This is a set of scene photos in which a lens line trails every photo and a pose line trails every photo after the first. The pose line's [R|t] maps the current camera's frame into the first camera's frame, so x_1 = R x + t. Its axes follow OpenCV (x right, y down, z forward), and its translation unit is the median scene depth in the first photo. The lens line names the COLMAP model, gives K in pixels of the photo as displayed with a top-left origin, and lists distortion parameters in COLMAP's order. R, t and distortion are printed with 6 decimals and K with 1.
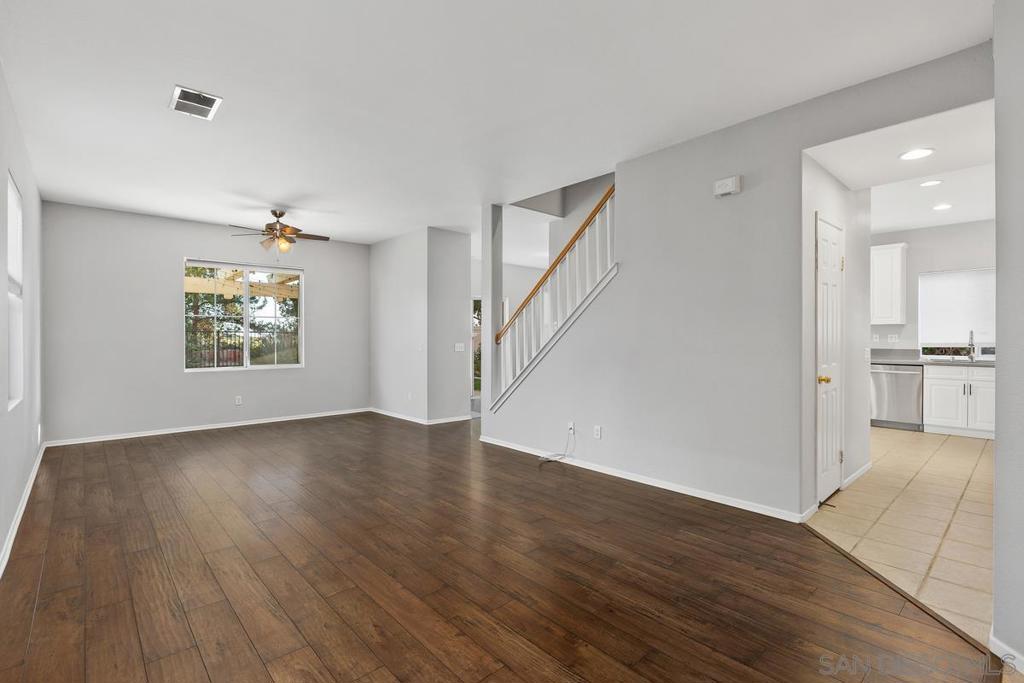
lens RADIAL K [[479.3, 0, 512.7], [0, 479.3, 341.0], [0, 0, 1]] dist [-0.005333, -0.000877]
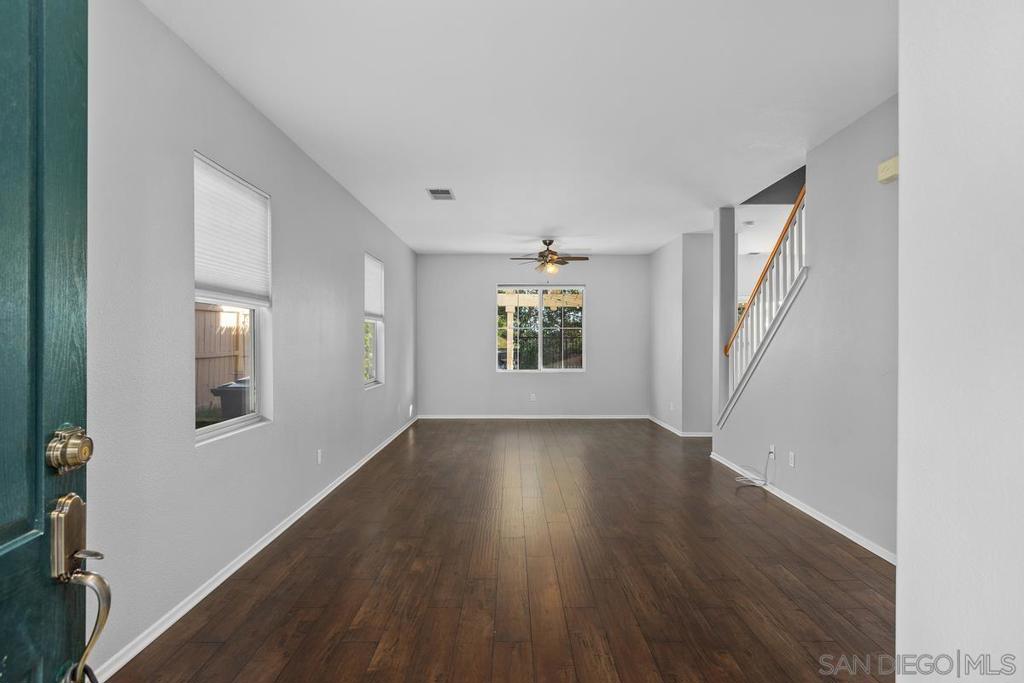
lens RADIAL K [[545.0, 0, 506.1], [0, 545.0, 341.3], [0, 0, 1]] dist [0.003340, -0.000806]
pose [[0.735730, 0.002802, -0.677269, 0.373061], [-0.006022, 0.999979, -0.002405, -0.016427], [0.677248, 0.005848, 0.735731, -0.073430]]
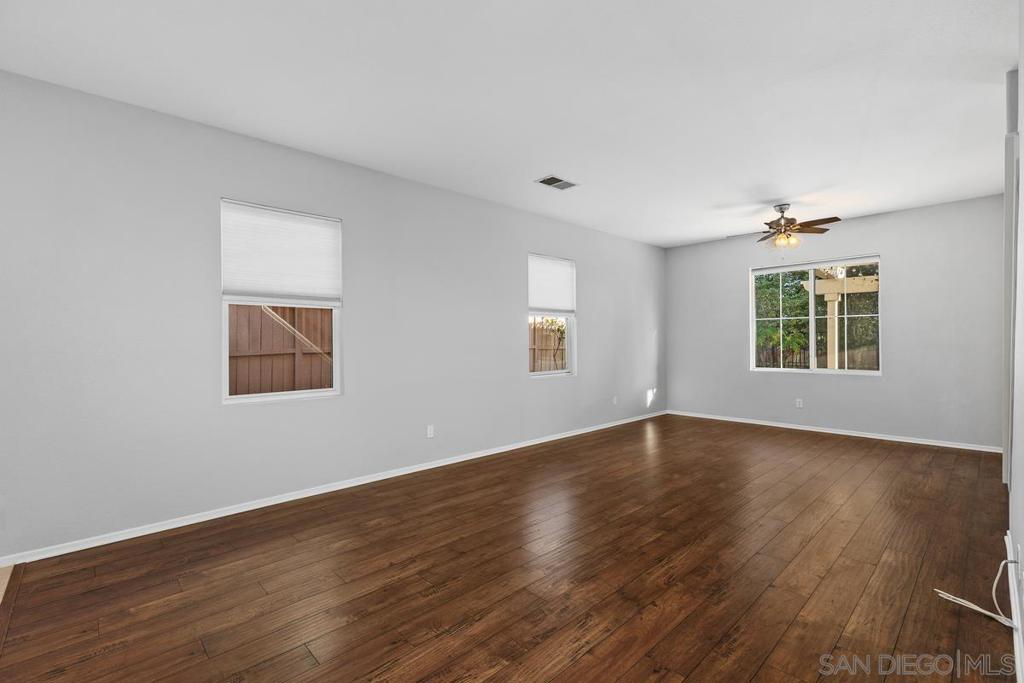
lens RADIAL K [[454.6, 0, 509.6], [0, 454.6, 338.3], [0, 0, 1]] dist [-0.001825, -0.000073]
pose [[0.012712, -0.004195, -0.999910, 0.421160], [-0.000398, 0.999991, -0.004200, -0.005269], [0.999919, 0.000451, 0.012710, 0.472079]]
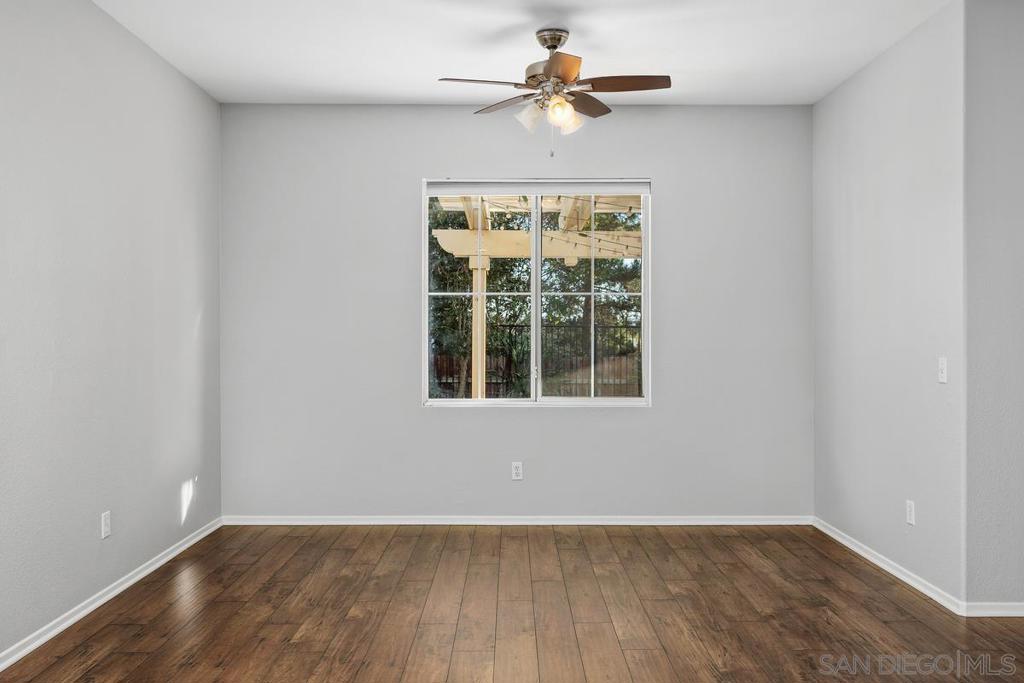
lens RADIAL K [[812.6, 0, 509.5], [0, 812.6, 332.5], [0, 0, 1]] dist [0.013400, 0.000677]
pose [[0.741377, -0.001226, -0.671088, -0.047260], [-0.005215, 0.999958, -0.007588, -0.007010], [0.671069, 0.009126, 0.741339, 0.479155]]
